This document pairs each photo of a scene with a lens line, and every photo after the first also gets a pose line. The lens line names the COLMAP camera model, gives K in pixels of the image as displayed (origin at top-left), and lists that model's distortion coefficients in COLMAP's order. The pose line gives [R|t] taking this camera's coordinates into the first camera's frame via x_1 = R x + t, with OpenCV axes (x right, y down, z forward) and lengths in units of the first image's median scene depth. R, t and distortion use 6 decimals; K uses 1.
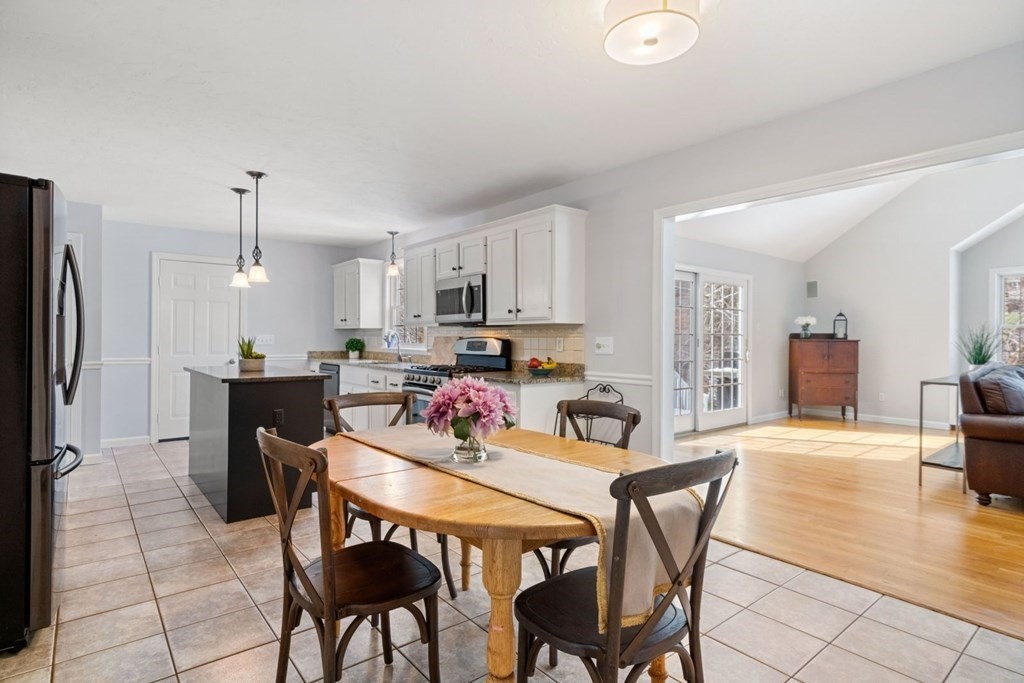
lens RADIAL K [[526.1, 0, 507.1], [0, 526.1, 348.3], [0, 0, 1]] dist [0.002343, -0.001028]
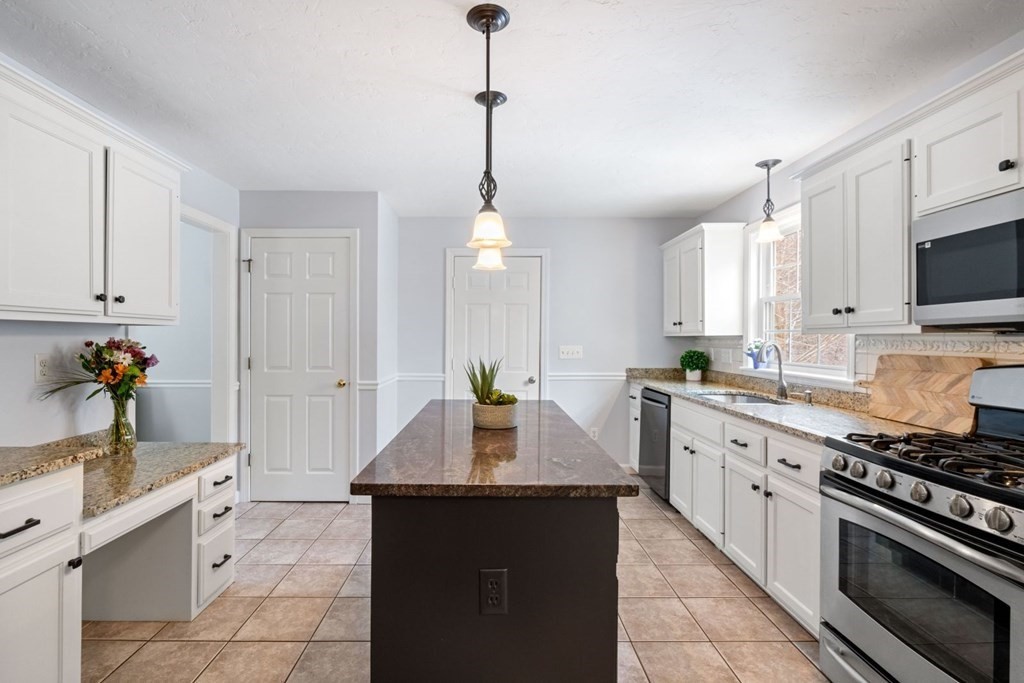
lens RADIAL K [[485.4, 0, 495.8], [0, 485.4, 337.4], [0, 0, 1]] dist [-0.004237, -0.000344]
pose [[0.788654, -0.007005, -0.614797, -0.144623], [-0.009112, 0.999692, -0.023080, -0.024962], [0.614770, 0.023804, 0.788348, 0.471434]]
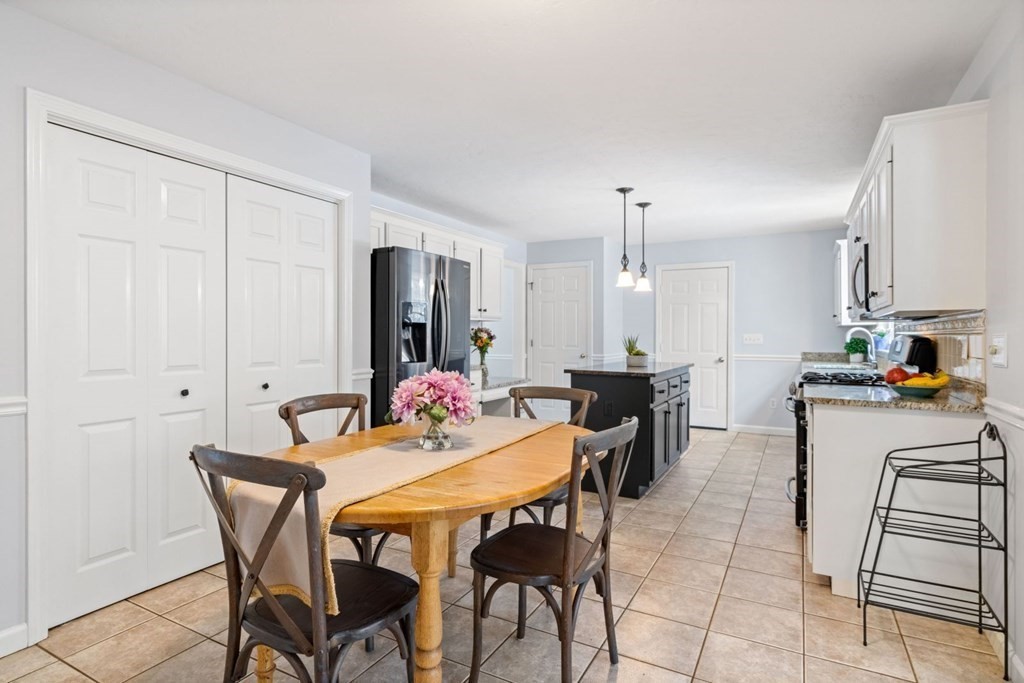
lens RADIAL K [[526.1, 0, 503.1], [0, 526.1, 341.2], [0, 0, 1]] dist [0.002343, -0.001028]
pose [[0.384479, 0.005879, -0.923115, 0.321194], [-0.020307, 0.999792, -0.002090, -0.001237], [0.922911, 0.019549, 0.384518, 0.238269]]
